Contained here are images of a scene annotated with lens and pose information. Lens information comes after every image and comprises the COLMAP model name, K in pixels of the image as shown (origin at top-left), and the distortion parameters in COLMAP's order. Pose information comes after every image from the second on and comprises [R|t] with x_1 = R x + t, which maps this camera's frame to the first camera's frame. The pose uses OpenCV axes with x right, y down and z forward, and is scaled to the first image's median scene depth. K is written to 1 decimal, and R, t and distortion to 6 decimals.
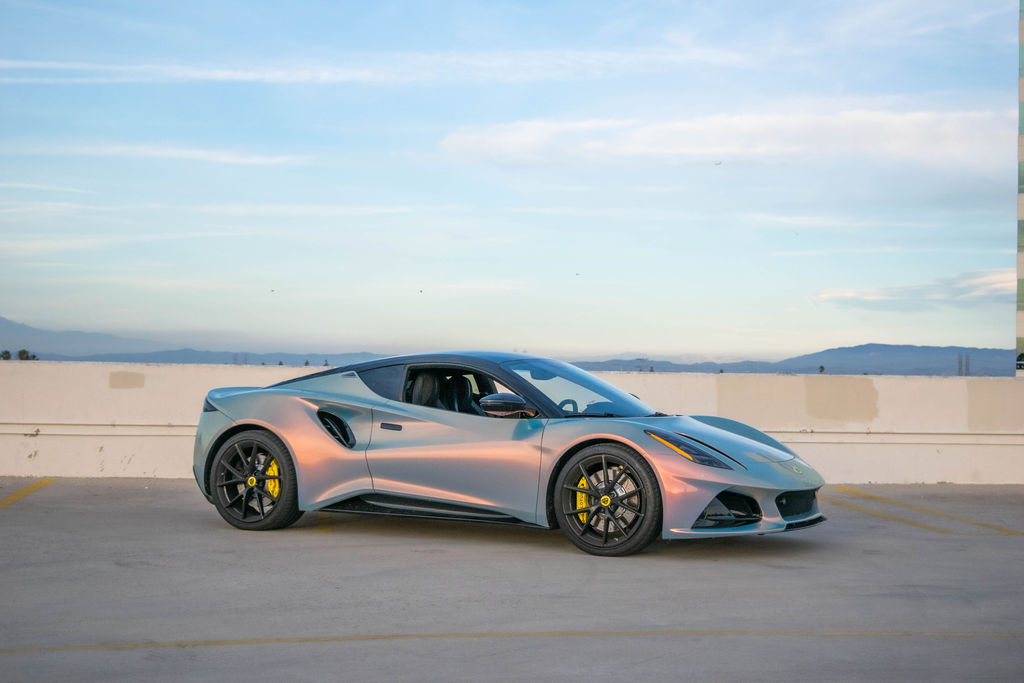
lens RADIAL K [[1642.4, 0, 512.0], [0, 1642.4, 341.5], [0, 0, 1]] dist [0.004274, 0.068663]
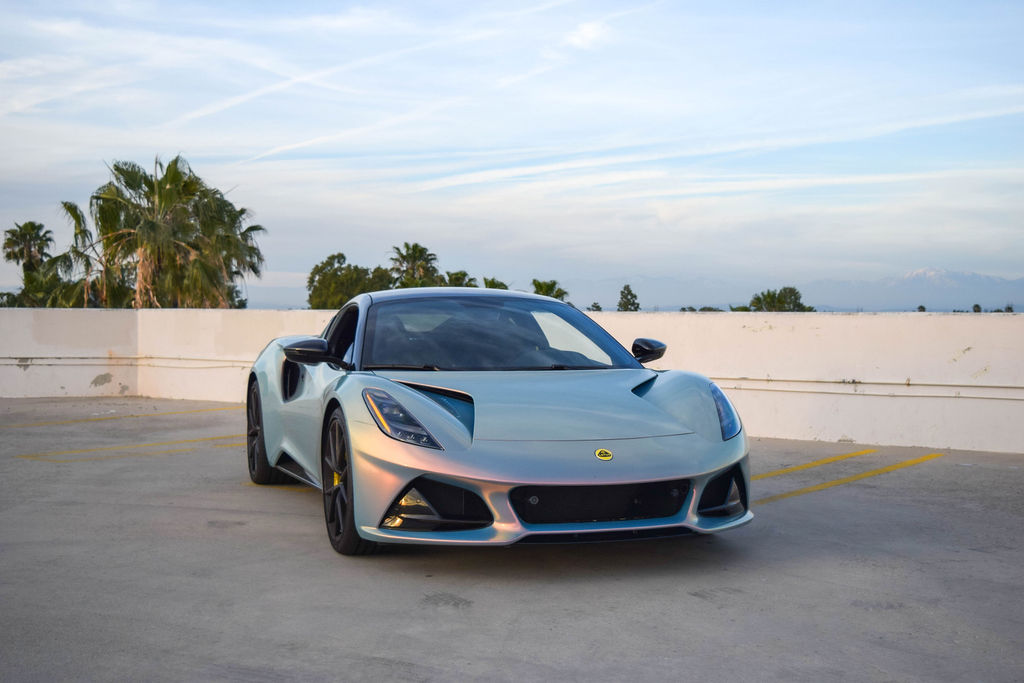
lens RADIAL K [[1331.5, 0, 509.9], [0, 1331.5, 312.6], [0, 0, 1]] dist [-0.041772, 0.038316]
pose [[0.723662, -0.015228, -0.689986, 0.498713], [0.021331, 0.999772, 0.000307, 0.019428], [0.689825, -0.014940, 0.723822, 0.565088]]
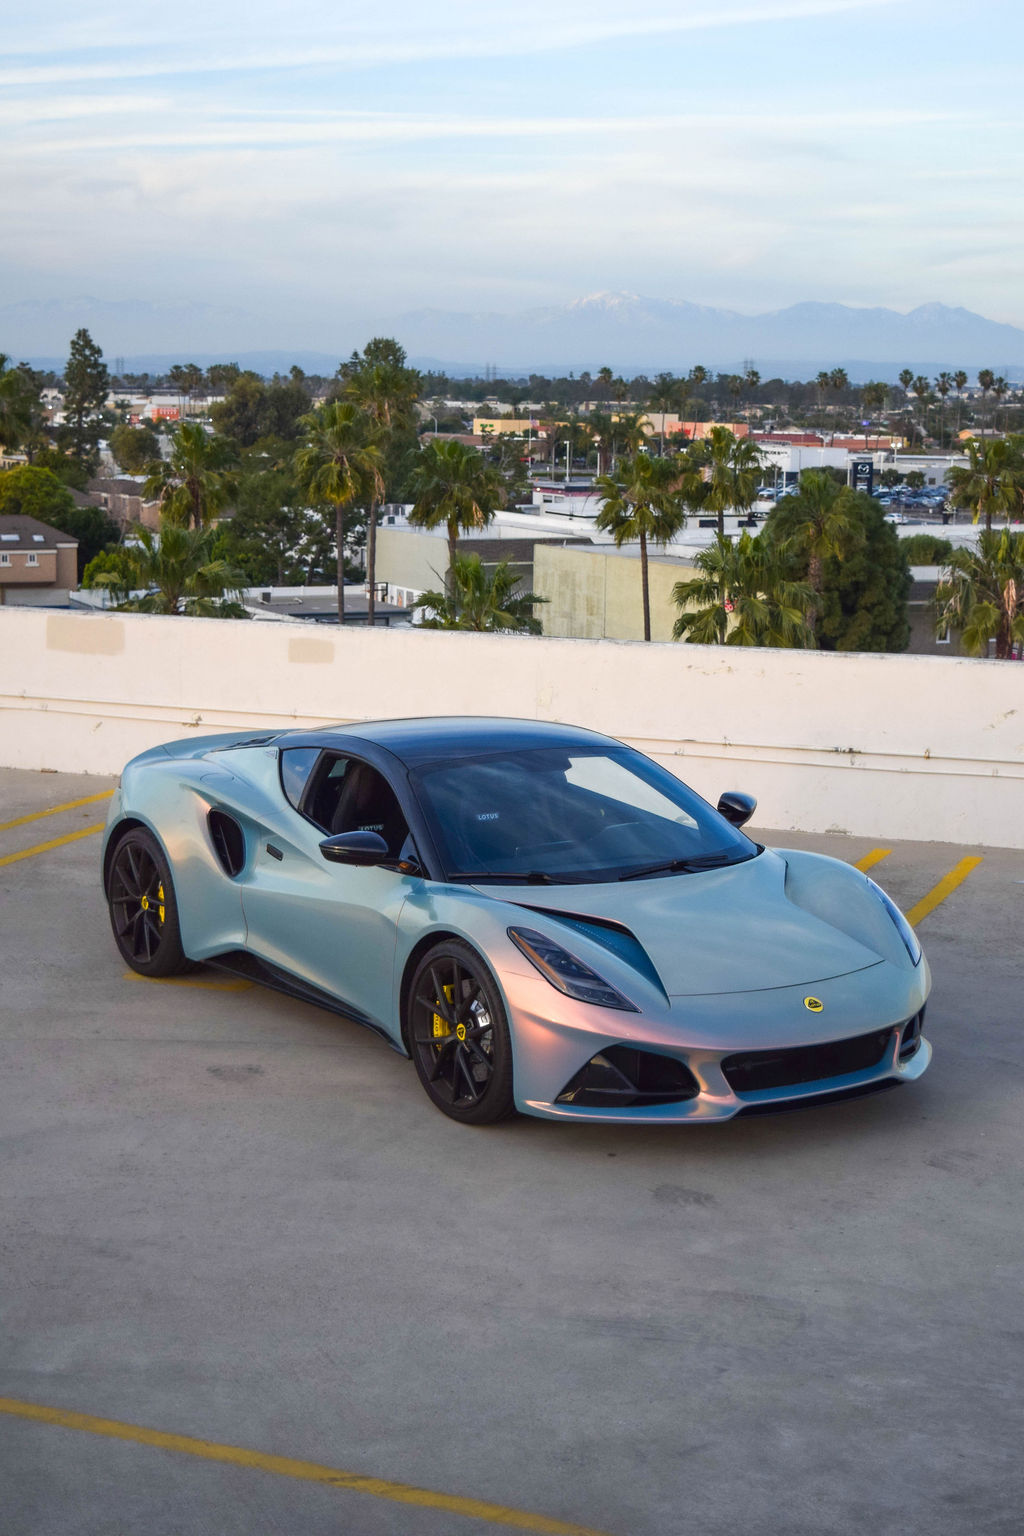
lens RADIAL K [[2463.5, 0, 512.0], [0, 2463.5, 768.0], [0, 0, 1]] dist [0.004274, 0.068663]
pose [[0.881539, 0.068779, -0.467074, 0.457238], [0.011372, 0.985951, 0.166648, -0.140551], [0.471974, -0.152218, 0.868372, 0.214147]]
